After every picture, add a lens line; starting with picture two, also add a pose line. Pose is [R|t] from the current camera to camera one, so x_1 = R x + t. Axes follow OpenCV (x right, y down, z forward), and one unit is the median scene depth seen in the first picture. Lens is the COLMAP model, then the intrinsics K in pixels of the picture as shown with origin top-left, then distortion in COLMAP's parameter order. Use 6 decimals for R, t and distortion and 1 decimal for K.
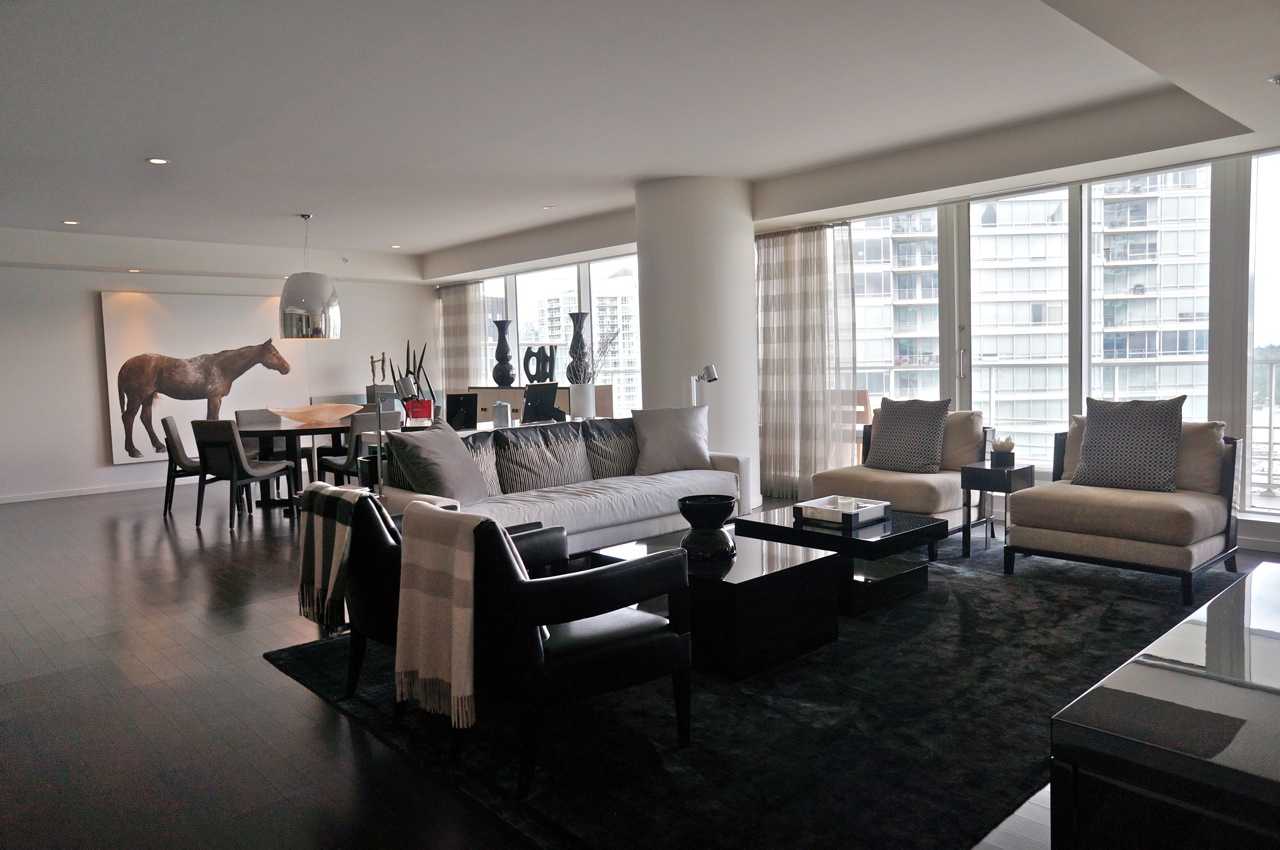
lens RADIAL K [[872.1, 0, 658.2], [0, 872.1, 419.9], [0, 0, 1]] dist [-0.042759, 0.059954]
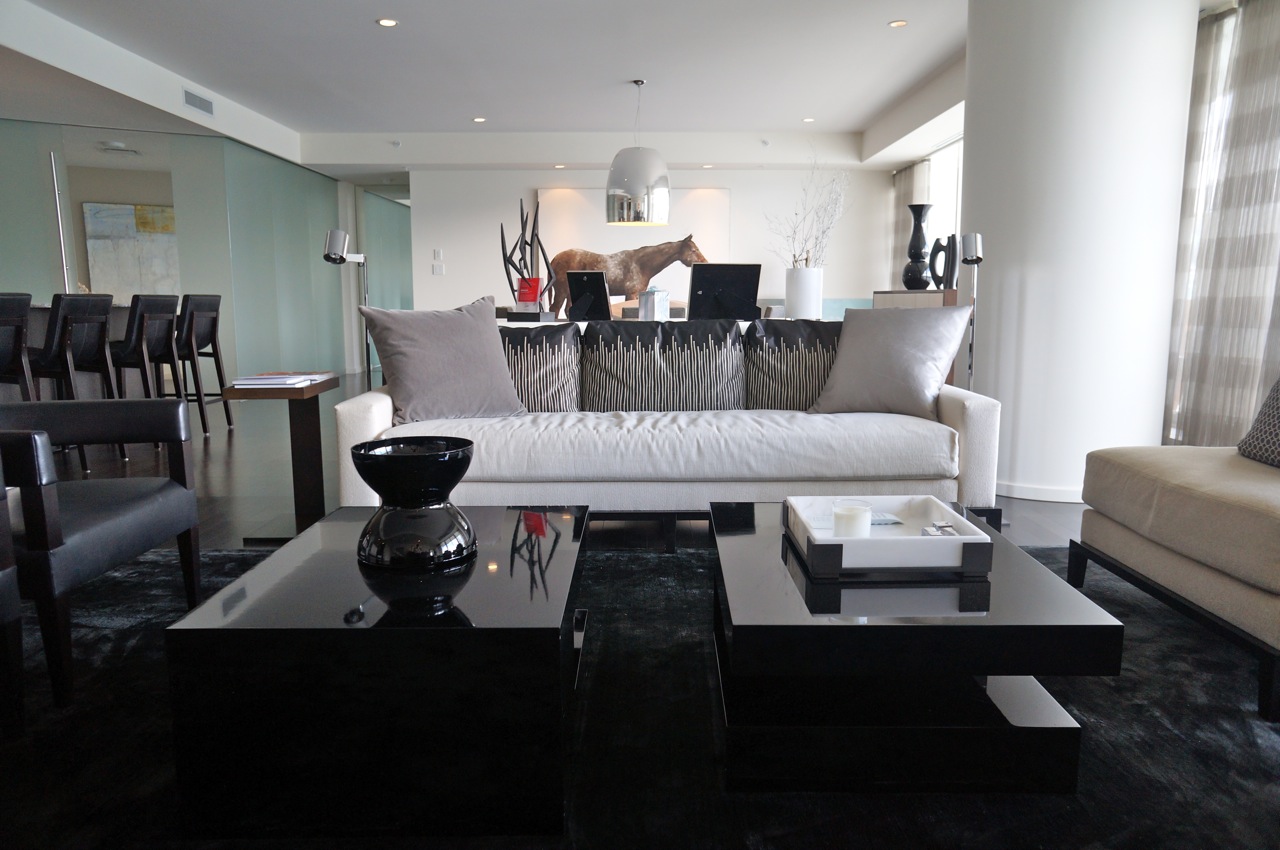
lens RADIAL K [[872.1, 0, 645.0], [0, 872.1, 415.7], [0, 0, 1]] dist [-0.042759, 0.059954]
pose [[0.728514, 0.120393, -0.674368, 0.188912], [-0.066756, 0.992227, 0.105024, 0.005773], [0.681770, -0.031494, 0.730888, 0.288665]]
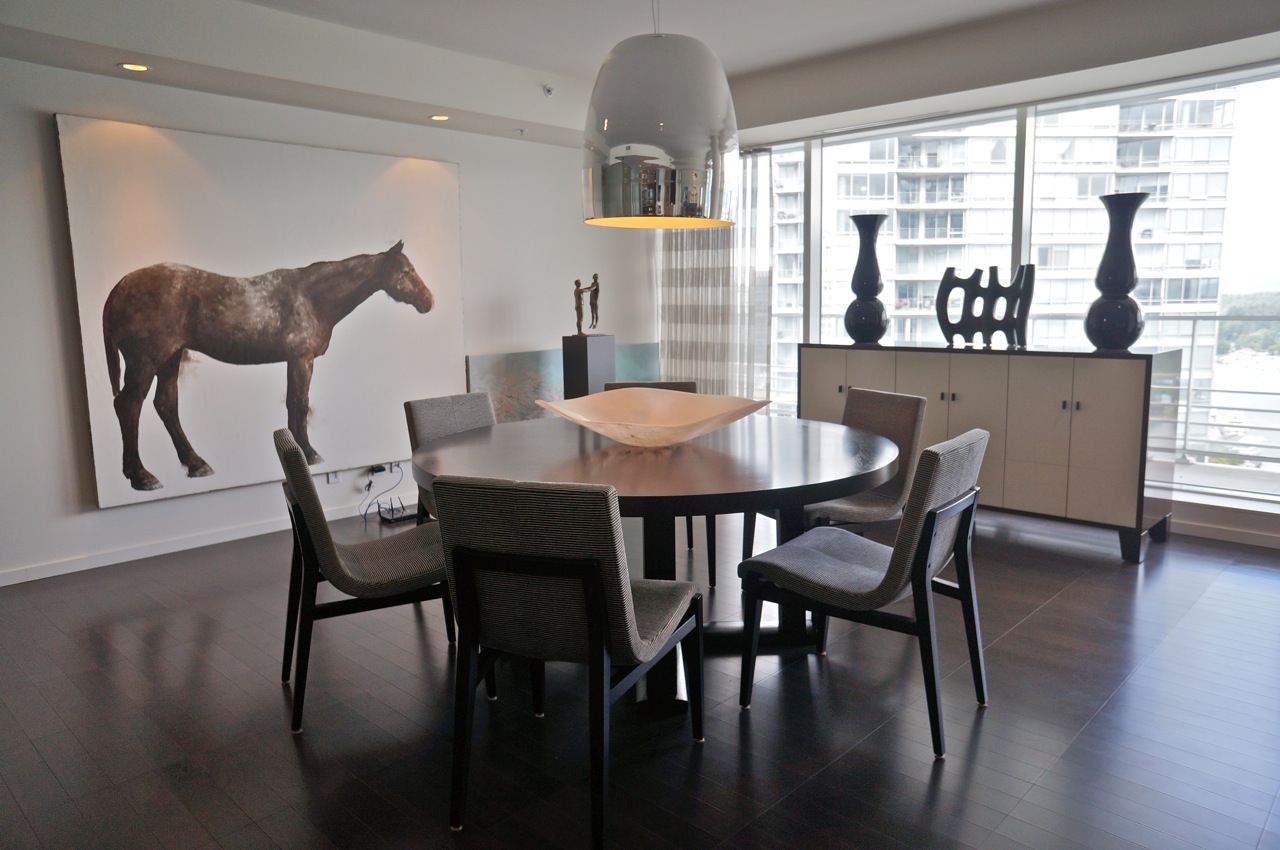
lens RADIAL K [[872.1, 0, 657.5], [0, 872.1, 421.9], [0, 0, 1]] dist [-0.042759, 0.059954]
pose [[0.998286, 0.009600, 0.057738, -0.348380], [-0.013677, 0.997408, 0.070643, -0.028419], [-0.056910, -0.071312, 0.995829, 0.512316]]
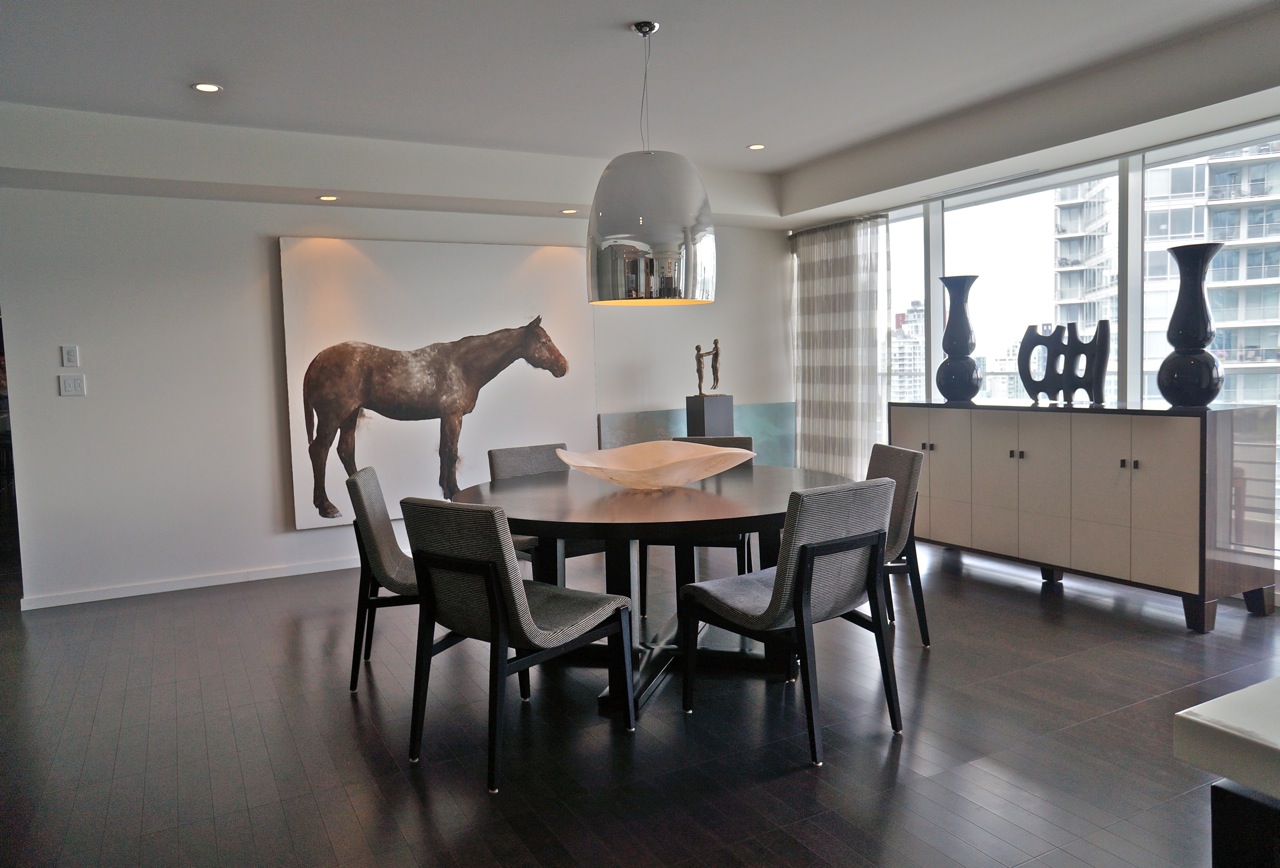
lens RADIAL K [[891.1, 0, 641.4], [0, 891.1, 432.4], [0, 0, 1]] dist [-0.034525, 0.047341]
pose [[0.966251, 0.019605, -0.256854, -0.235680], [-0.015411, 0.999713, 0.018329, -0.028532], [0.257140, -0.013752, 0.966276, 0.455217]]
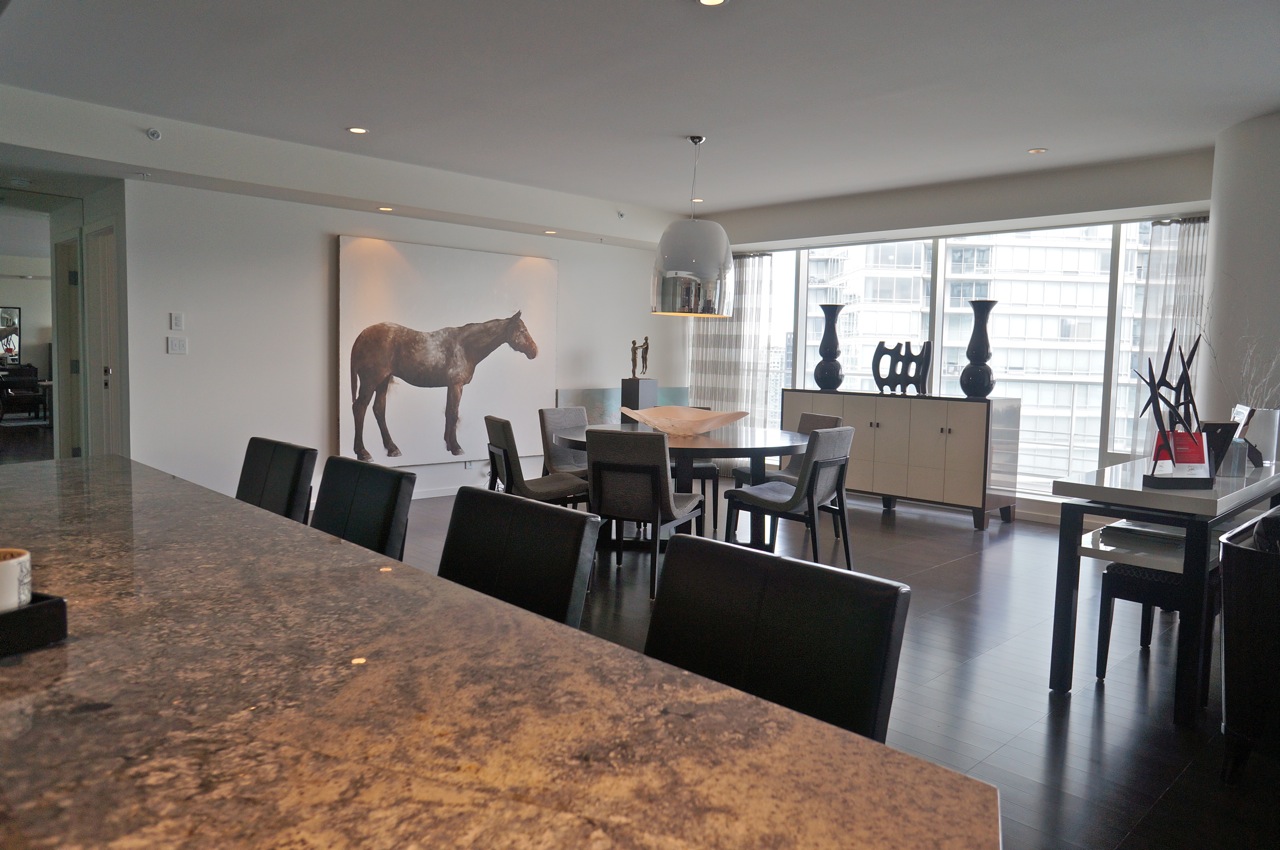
lens RADIAL K [[872.1, 0, 658.1], [0, 872.1, 424.2], [0, 0, 1]] dist [-0.042759, 0.059954]
pose [[0.998407, 0.051002, 0.024139, -0.362619], [-0.051264, 0.998631, 0.010381, -0.009310], [-0.023576, -0.011602, 0.999655, 0.245680]]
